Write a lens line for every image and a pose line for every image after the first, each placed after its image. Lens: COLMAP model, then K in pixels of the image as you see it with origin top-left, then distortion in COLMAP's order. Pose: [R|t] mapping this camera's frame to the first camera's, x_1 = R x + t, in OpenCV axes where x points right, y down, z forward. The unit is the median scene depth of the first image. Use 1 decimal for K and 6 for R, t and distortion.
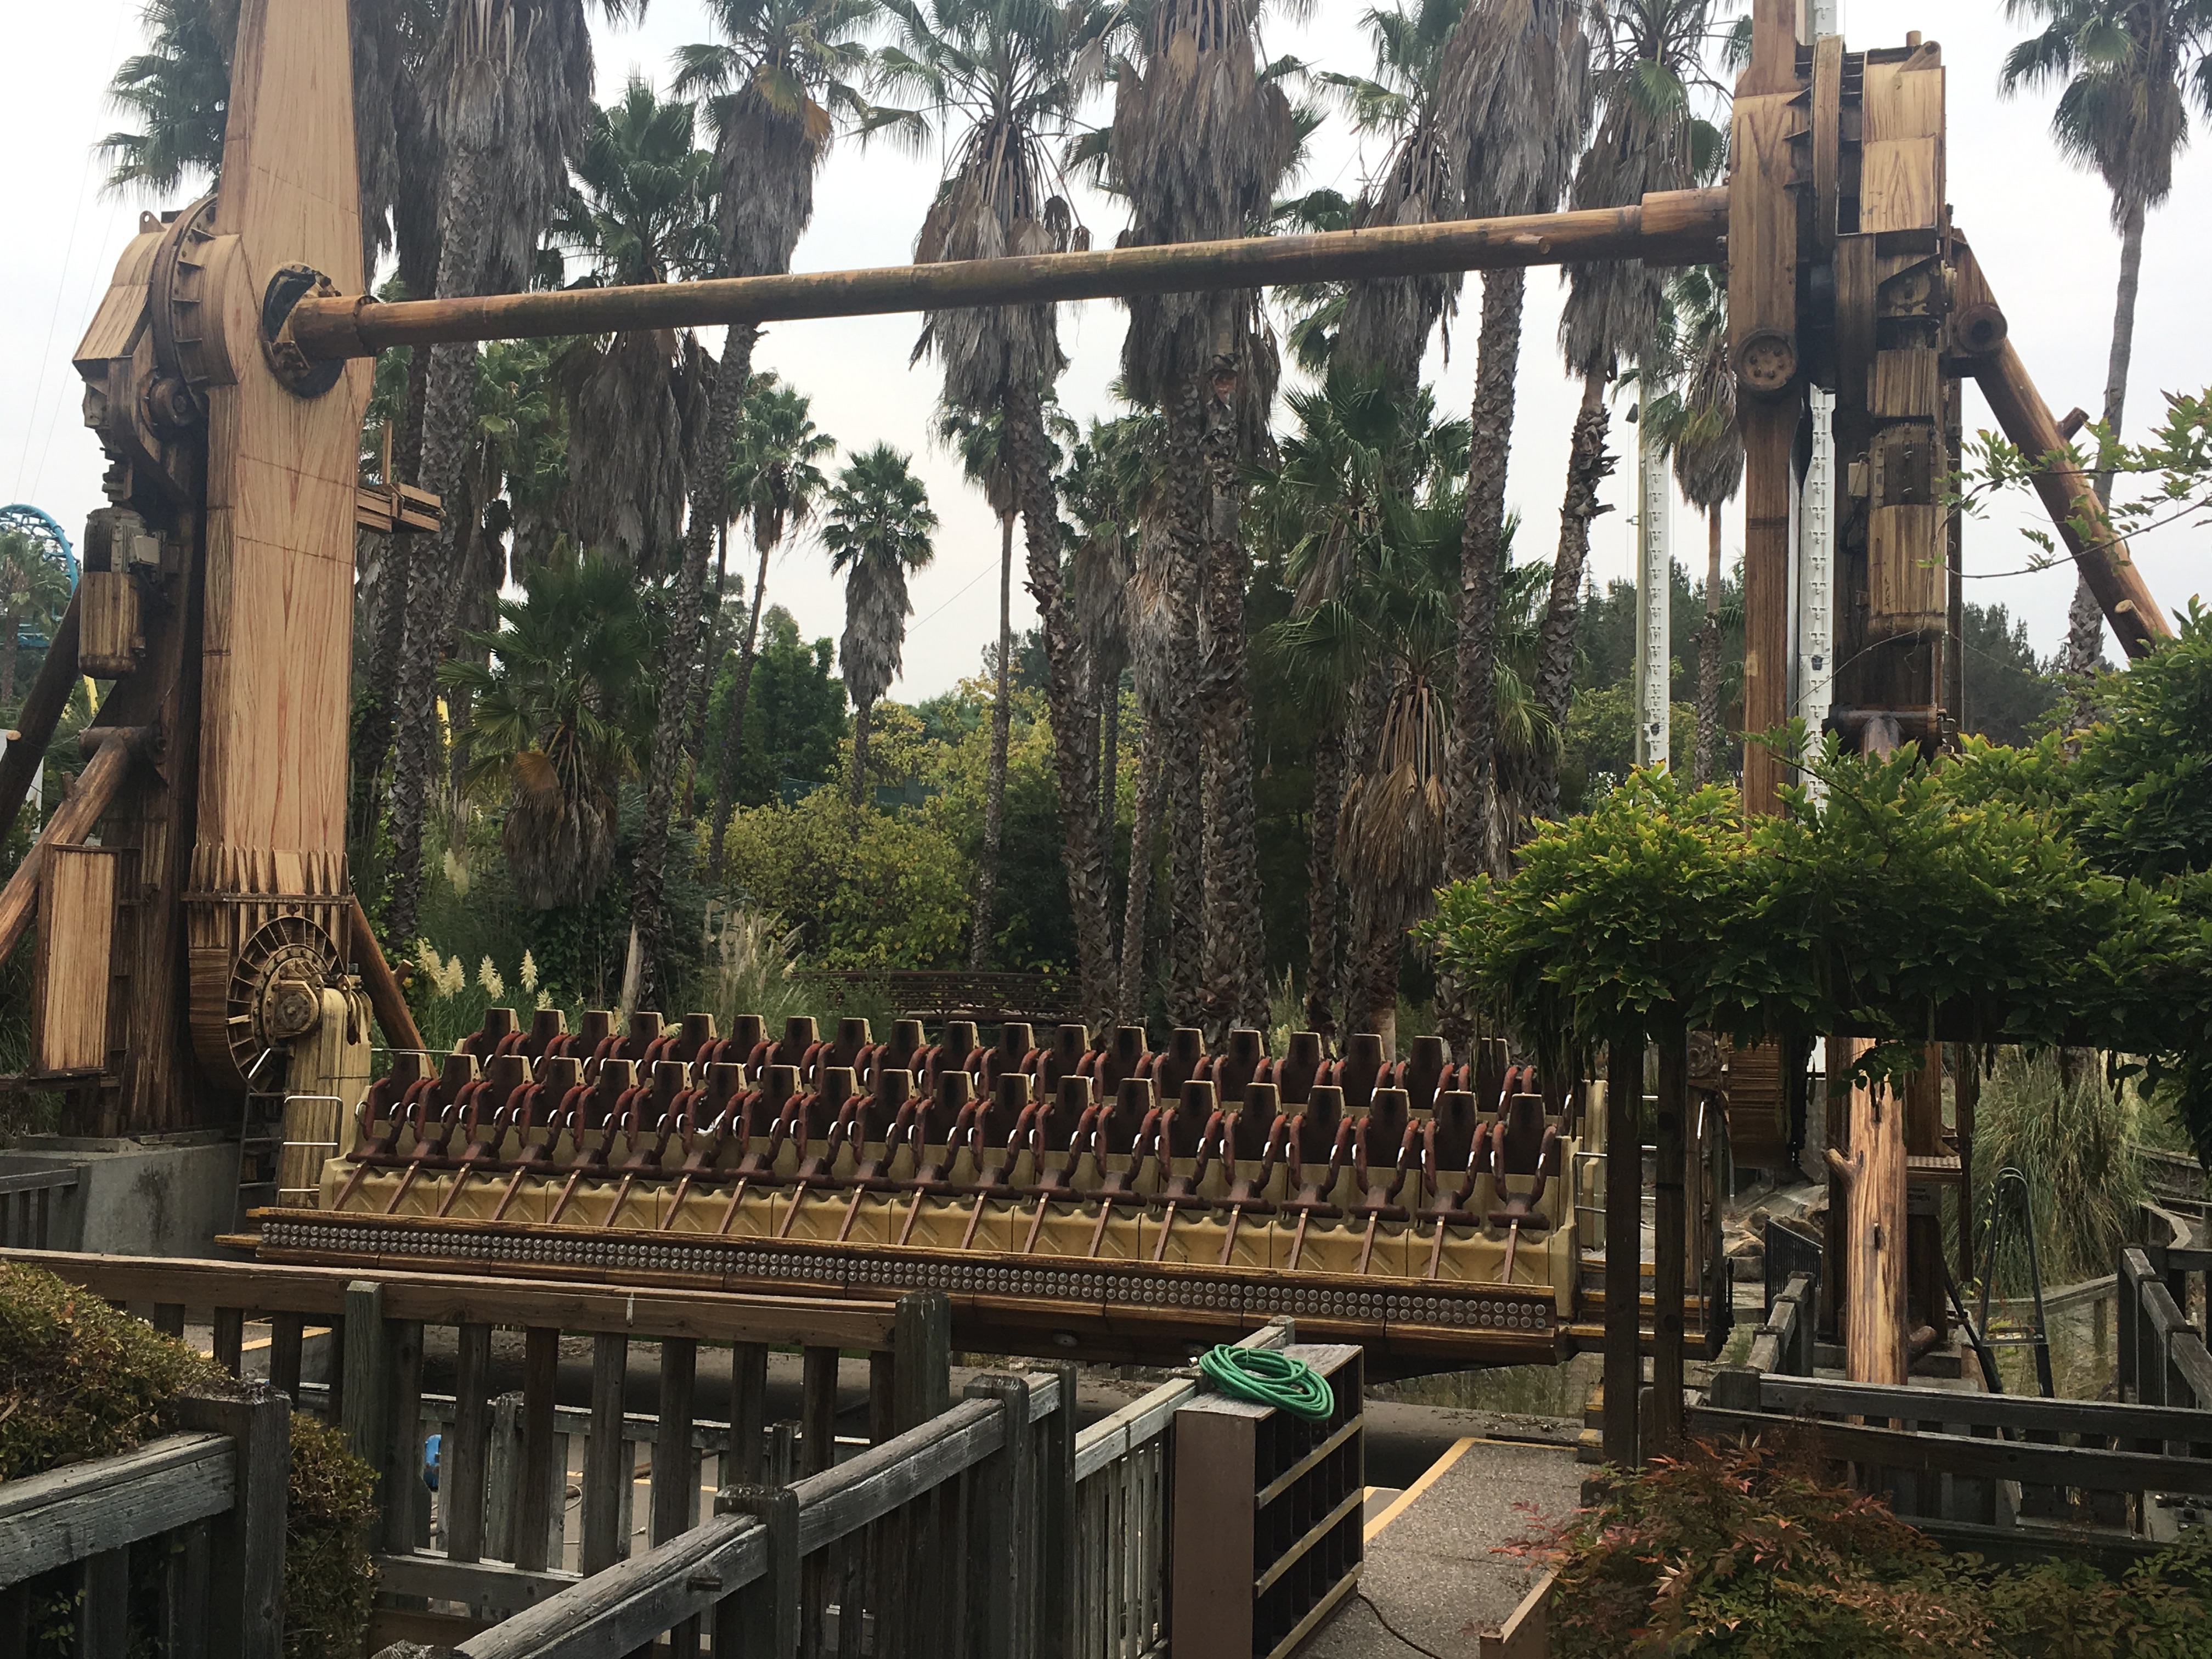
lens RADIAL K [[2621.2, 0, 1112.9], [0, 2621.2, 833.7], [0, 0, 1]] dist [0.031175, 0.000000]
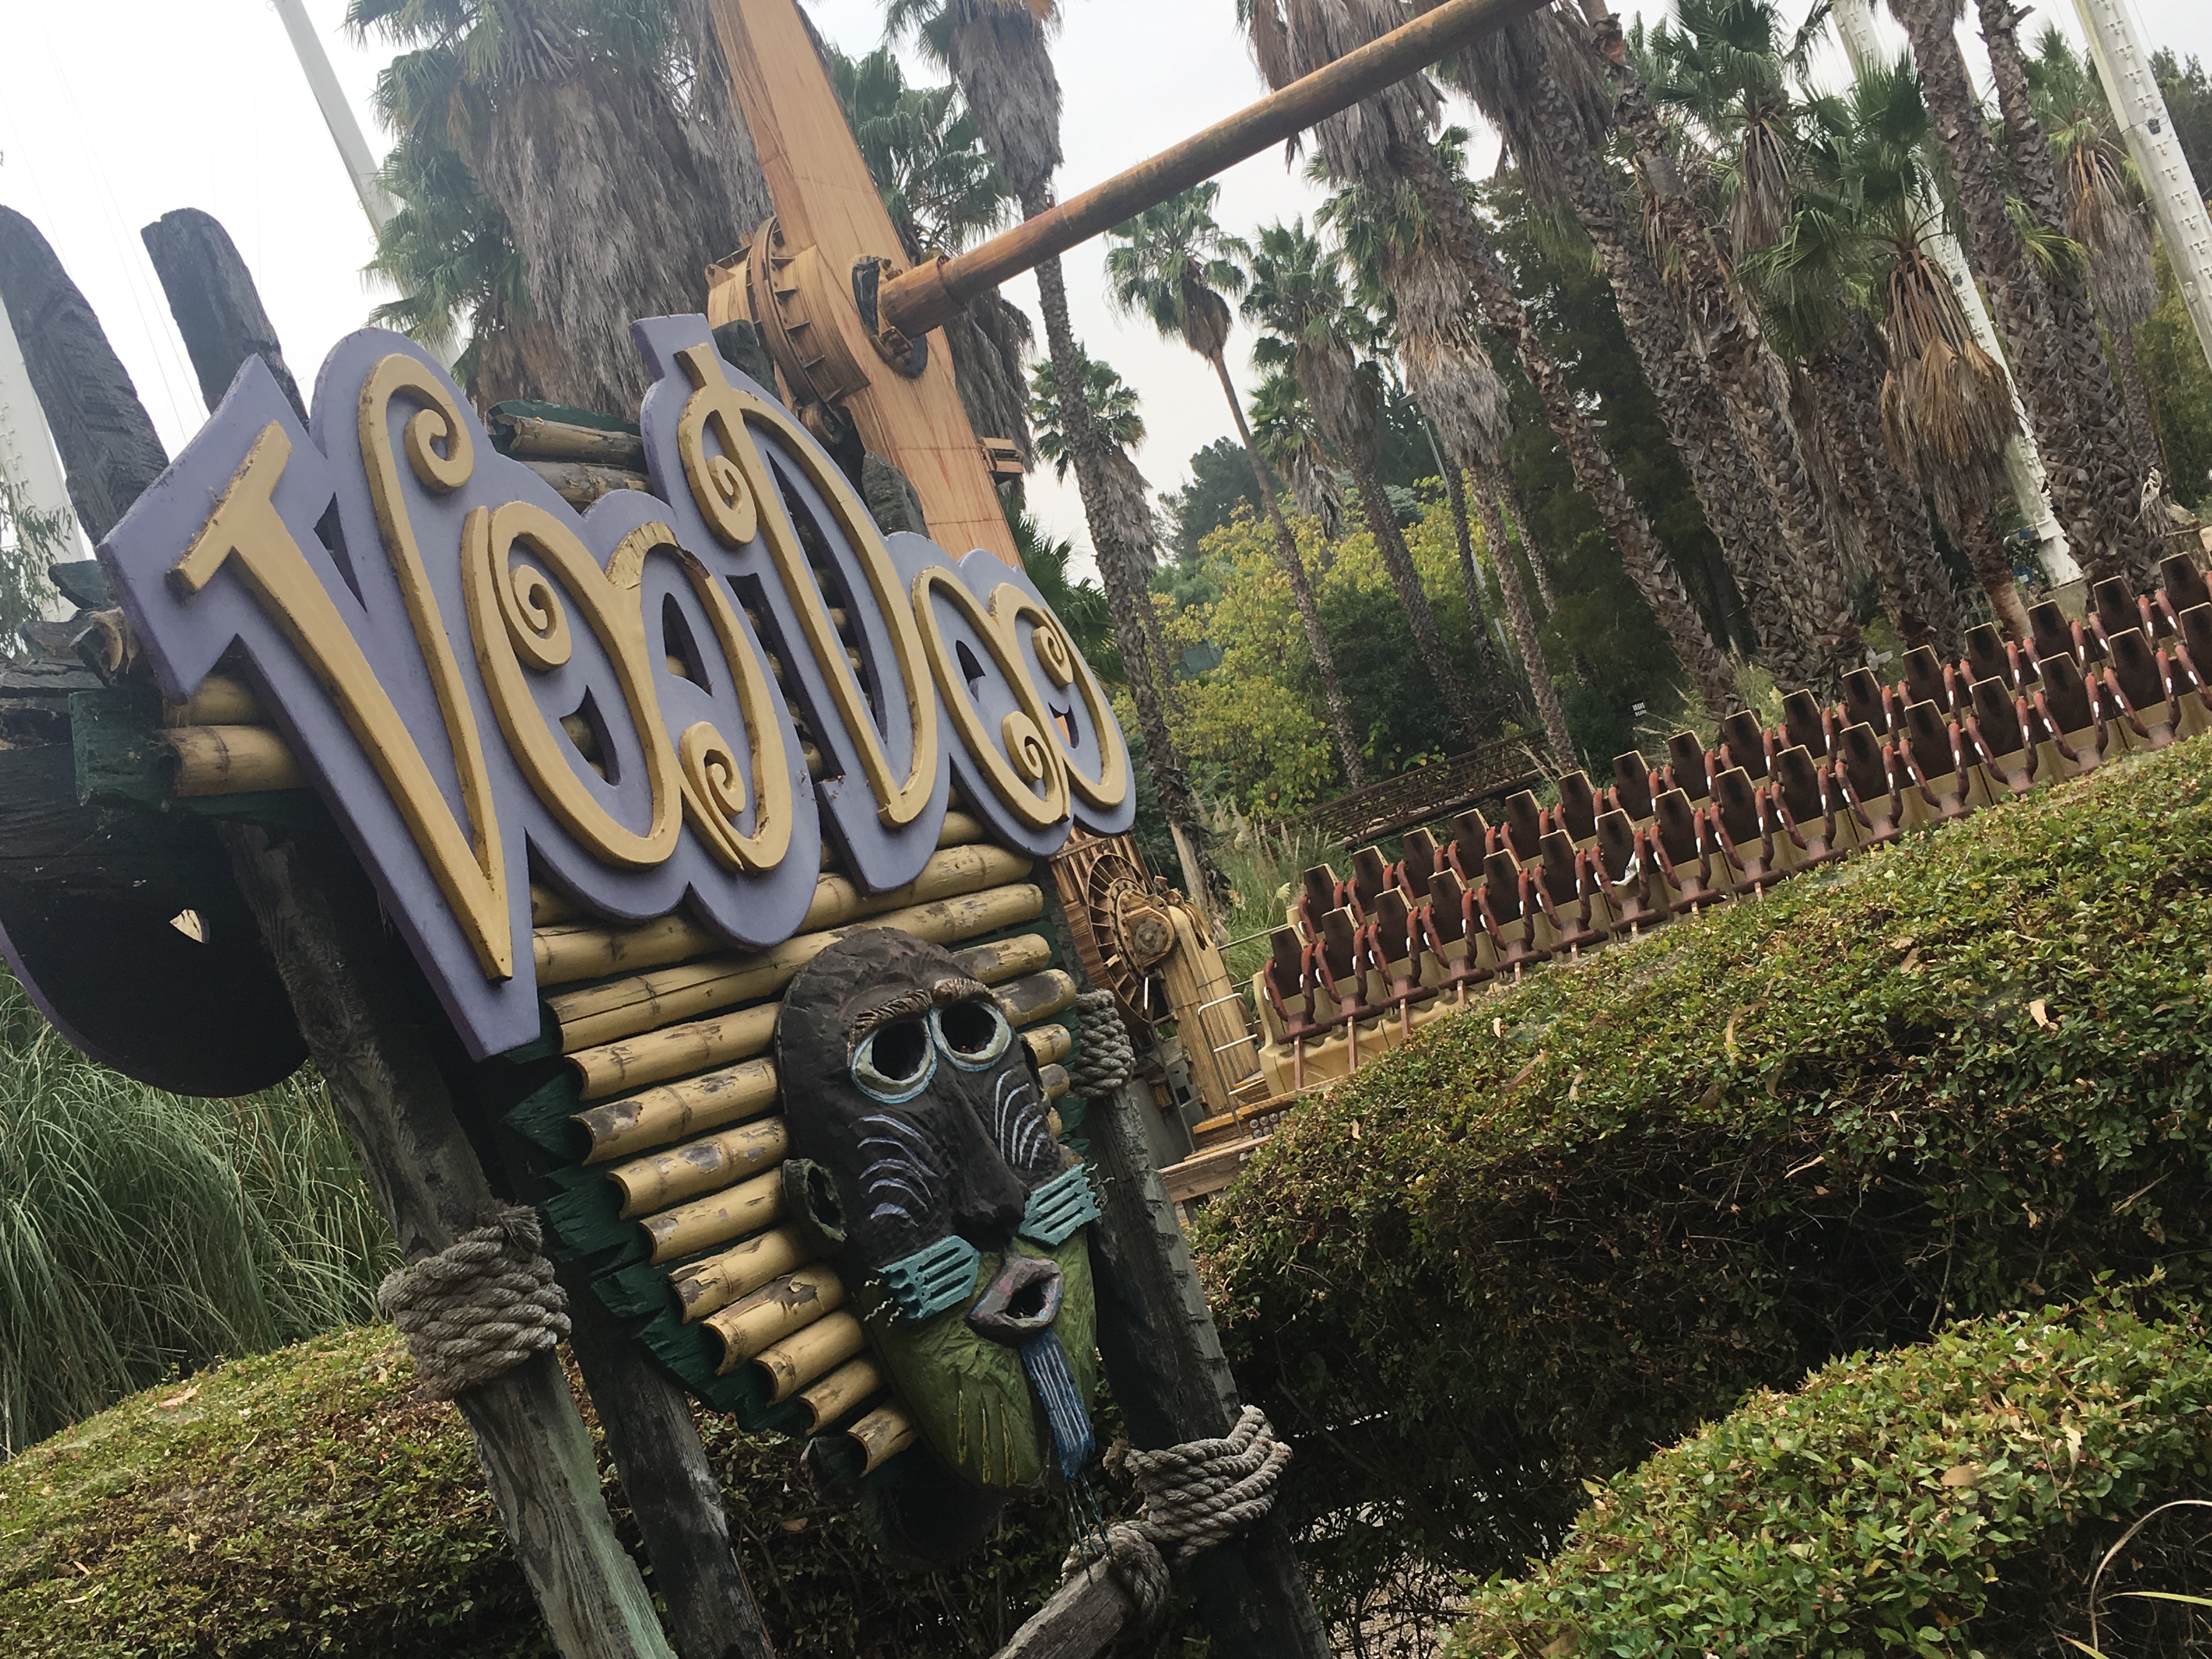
lens RADIAL K [[2621.2, 0, 1091.5], [0, 2621.2, 827.7], [0, 0, 1]] dist [0.031175, 0.000000]
pose [[0.920246, -0.372882, -0.118767, -0.189693], [0.378550, 0.925140, 0.028550, -0.009011], [0.099230, -0.071232, 0.992512, -0.007535]]
